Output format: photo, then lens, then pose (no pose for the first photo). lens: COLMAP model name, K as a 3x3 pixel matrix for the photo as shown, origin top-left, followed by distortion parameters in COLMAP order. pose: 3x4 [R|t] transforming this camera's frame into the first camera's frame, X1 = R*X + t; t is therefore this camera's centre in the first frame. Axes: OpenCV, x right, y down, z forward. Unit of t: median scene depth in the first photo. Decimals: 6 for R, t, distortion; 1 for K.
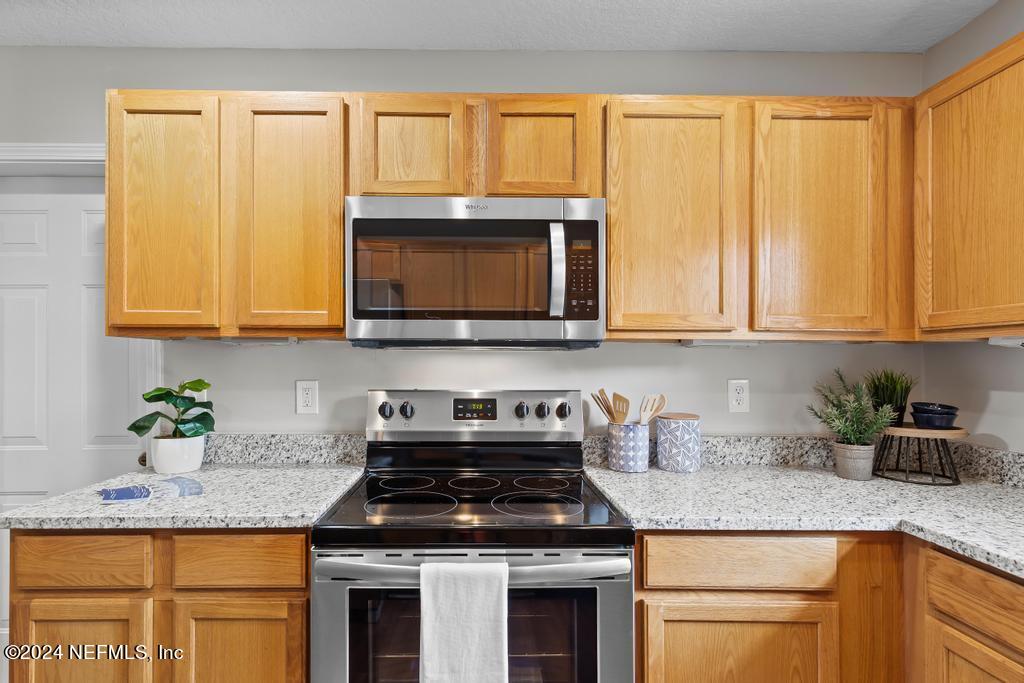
lens RADIAL K [[491.8, 0, 480.9], [0, 491.8, 360.1], [0, 0, 1]] dist [0.001909, 0.000384]
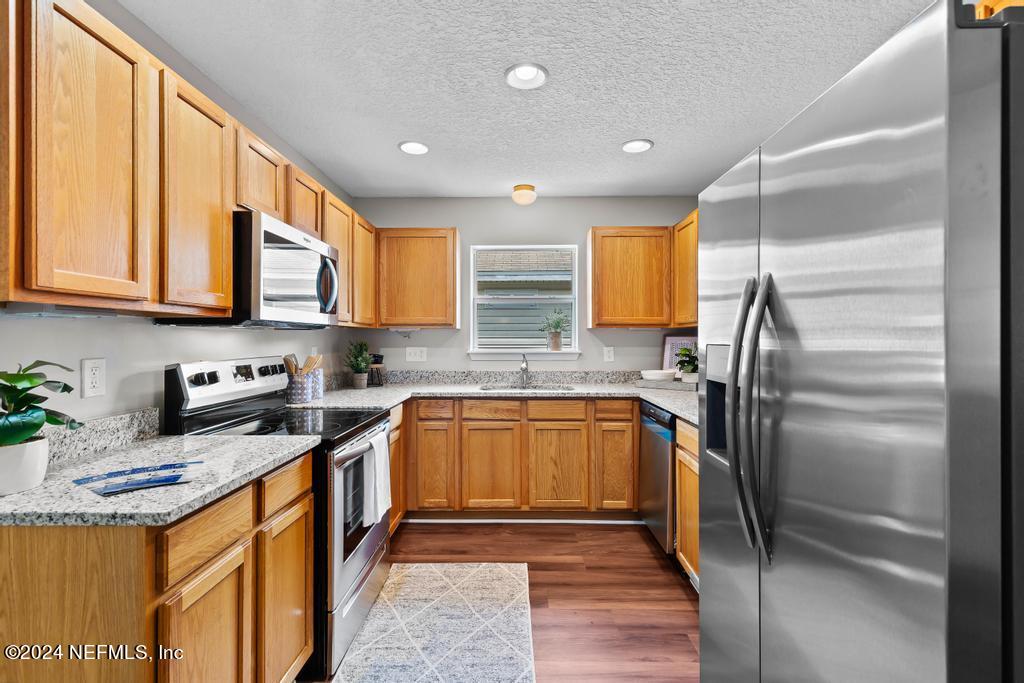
lens RADIAL K [[463.7, 0, 501.5], [0, 463.7, 339.9], [0, 0, 1]] dist [0.002572, 0.000542]
pose [[0.046536, -0.006946, 0.998892, -1.409869], [-0.000405, 0.999976, 0.006973, 0.001440], [-0.998917, -0.000729, 0.046532, 0.282326]]
